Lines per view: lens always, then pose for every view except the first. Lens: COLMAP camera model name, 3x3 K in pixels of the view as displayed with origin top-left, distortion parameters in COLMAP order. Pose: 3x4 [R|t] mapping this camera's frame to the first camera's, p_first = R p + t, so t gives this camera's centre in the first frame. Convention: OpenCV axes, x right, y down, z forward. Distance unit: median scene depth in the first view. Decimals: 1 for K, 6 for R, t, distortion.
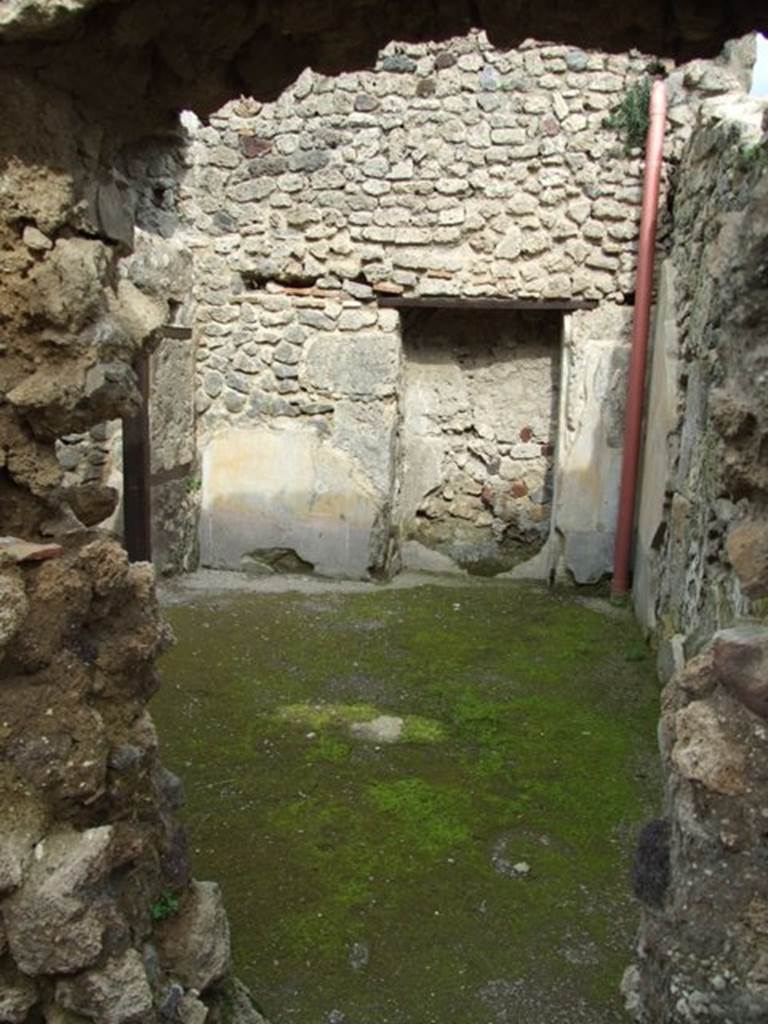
lens RADIAL K [[799.2, 0, 381.0], [0, 799.2, 506.7], [0, 0, 1]] dist [-0.061392, 0.047031]
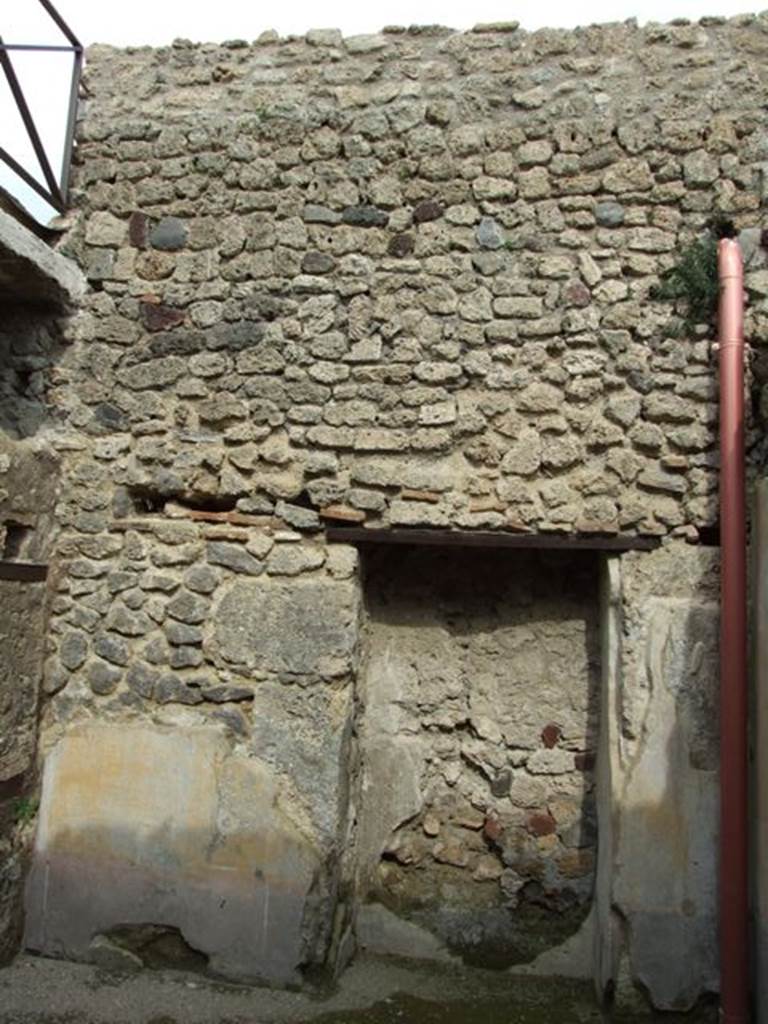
lens RADIAL K [[799.2, 0, 374.7], [0, 799.2, 506.3], [0, 0, 1]] dist [-0.061392, 0.047031]
pose [[0.999484, 0.022576, 0.022851, 0.020645], [-0.014942, 0.956471, -0.291443, -0.086414], [-0.028436, 0.290951, 0.956315, 0.358133]]
